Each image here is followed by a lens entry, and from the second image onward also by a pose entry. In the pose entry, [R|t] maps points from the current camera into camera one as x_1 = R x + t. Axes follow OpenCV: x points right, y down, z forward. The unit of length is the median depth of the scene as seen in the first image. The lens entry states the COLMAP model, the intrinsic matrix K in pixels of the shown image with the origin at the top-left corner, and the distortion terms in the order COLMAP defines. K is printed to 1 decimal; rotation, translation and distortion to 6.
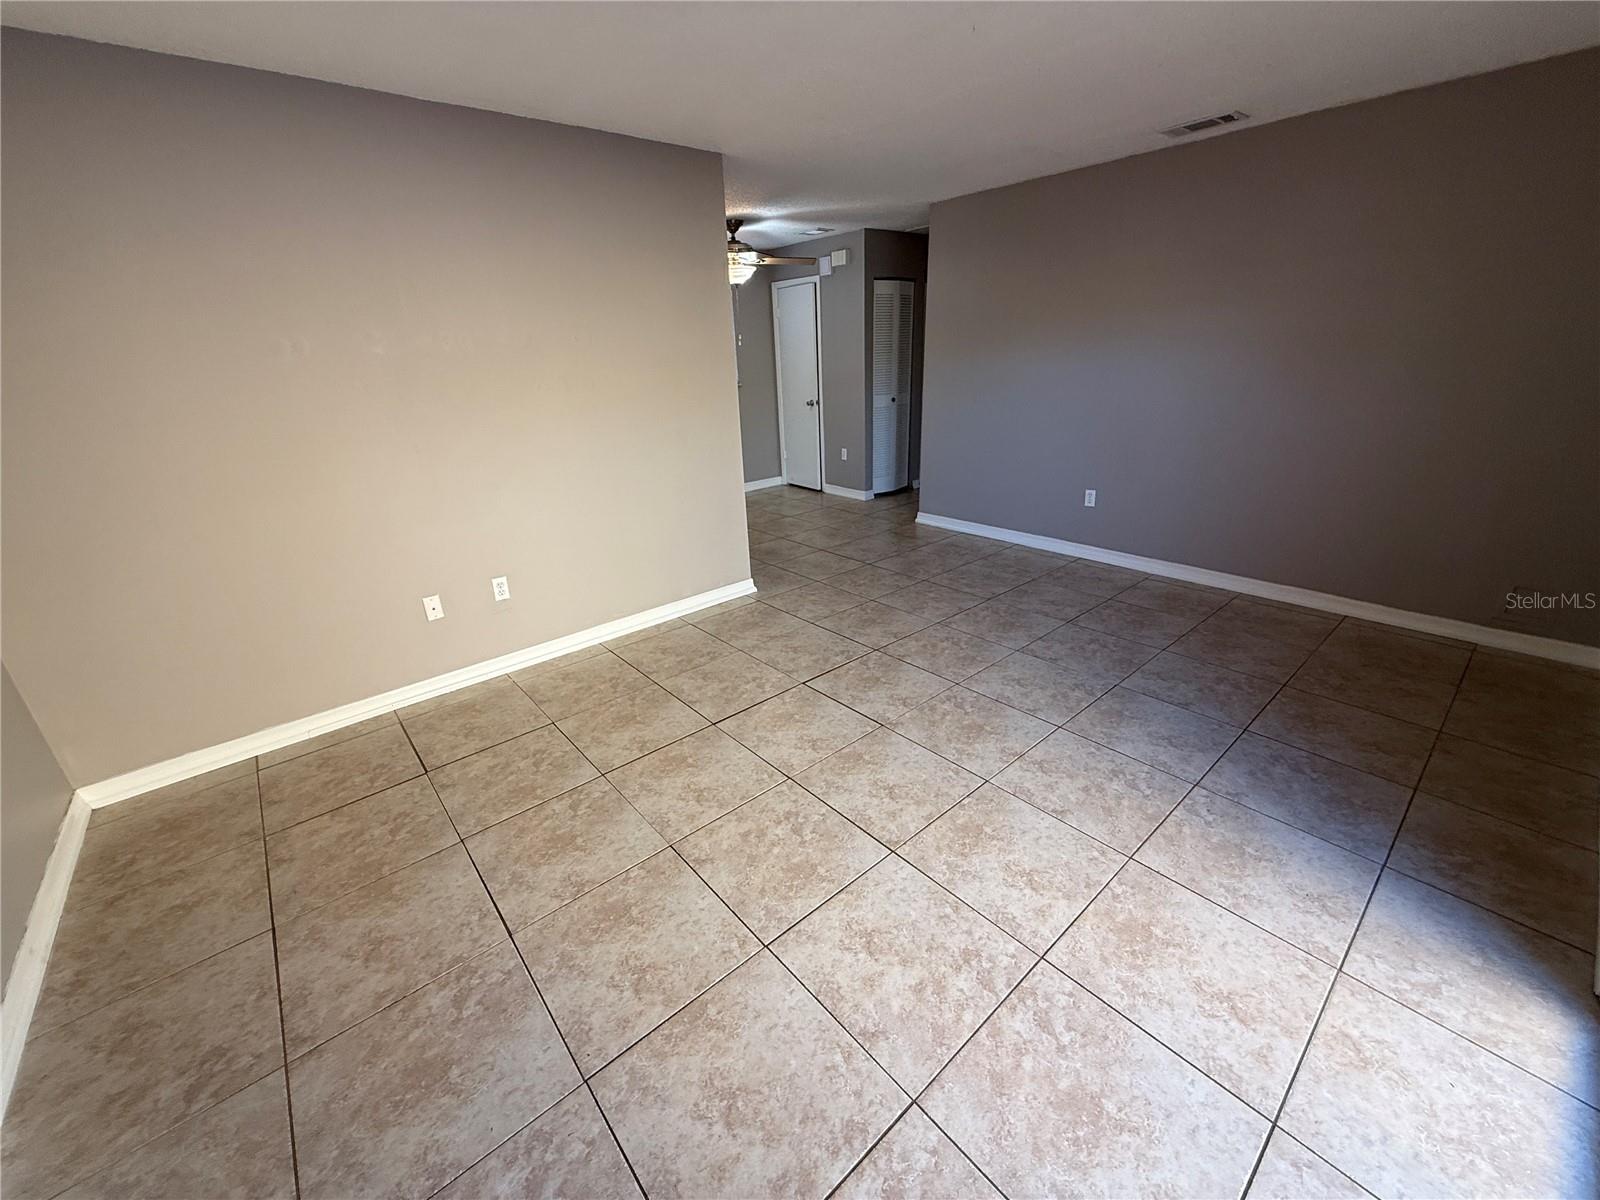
lens RADIAL K [[639.9, 0, 800.0], [0, 639.9, 600.0], [0, 0, 1]] dist [0.001061, -0.000124]
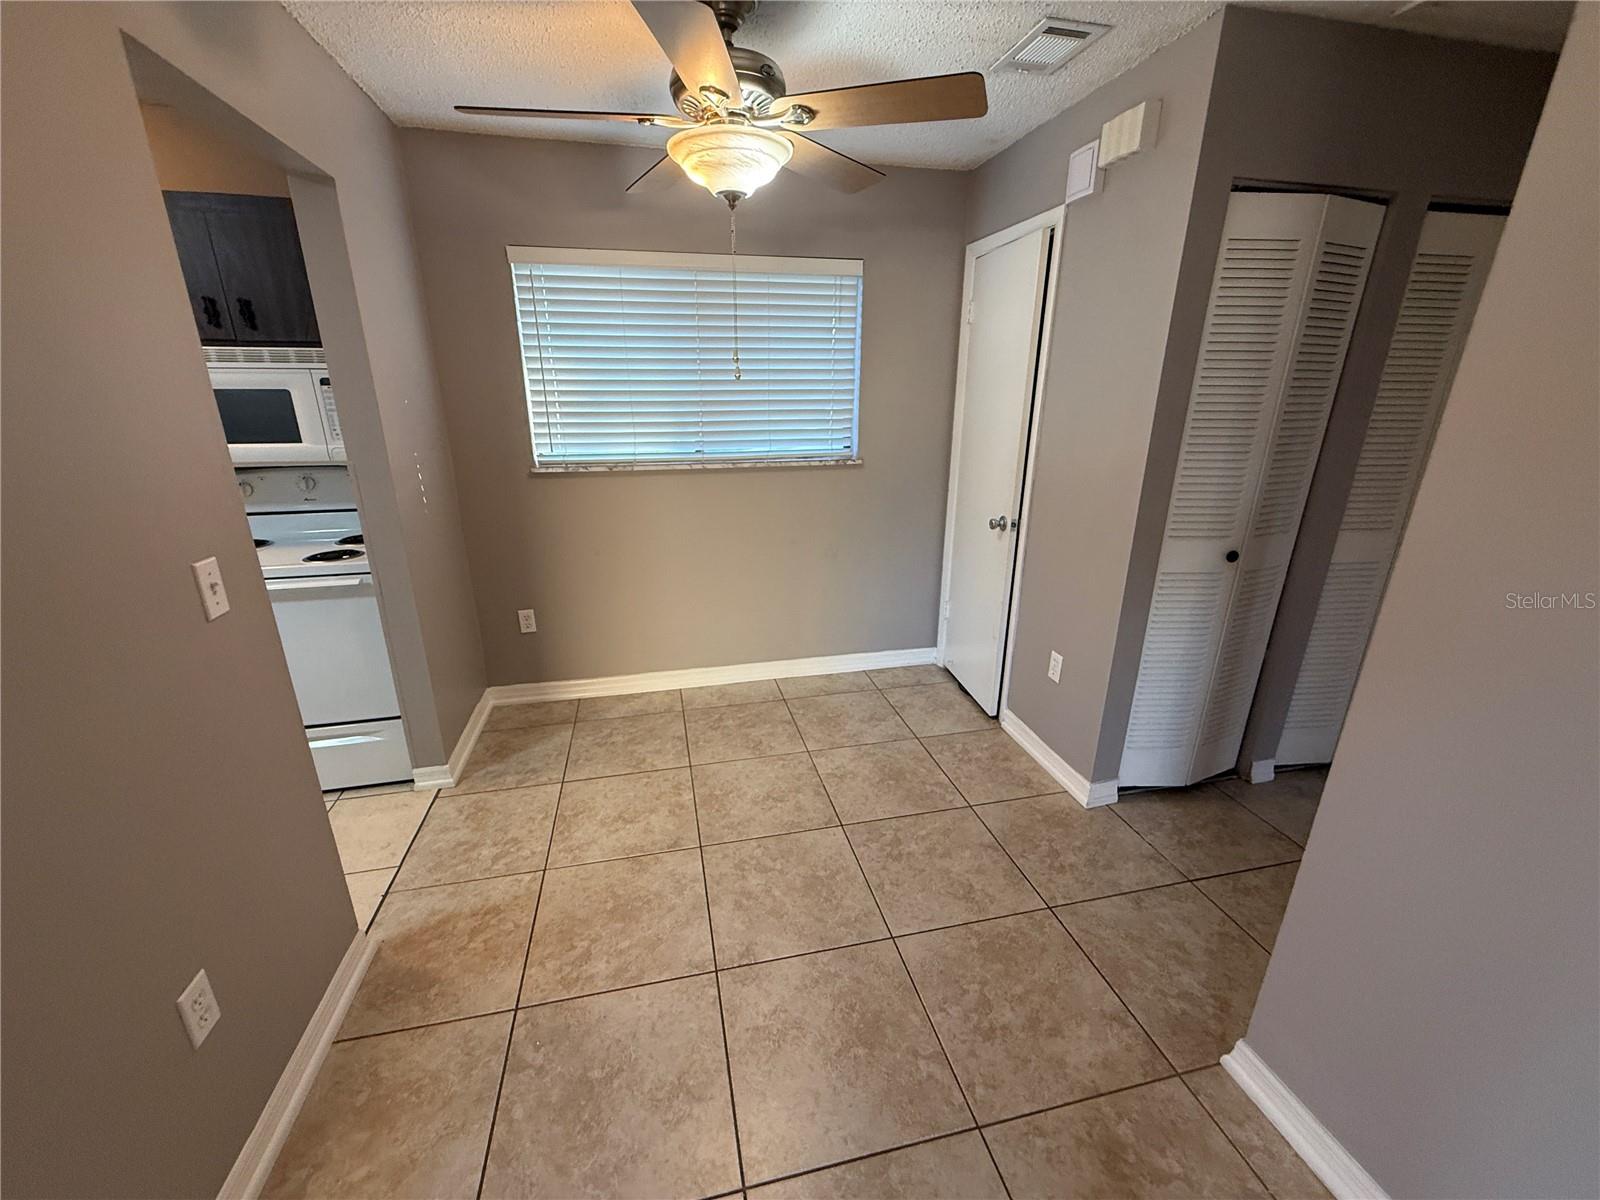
lens RADIAL K [[639.9, 0, 800.0], [0, 639.9, 600.0], [0, 0, 1]] dist [0.001061, -0.000124]
pose [[0.886155, 0.190141, -0.422582, 0.088213], [-0.205757, 0.978563, 0.008833, -0.238408], [0.415203, 0.079122, 0.906282, 0.578979]]
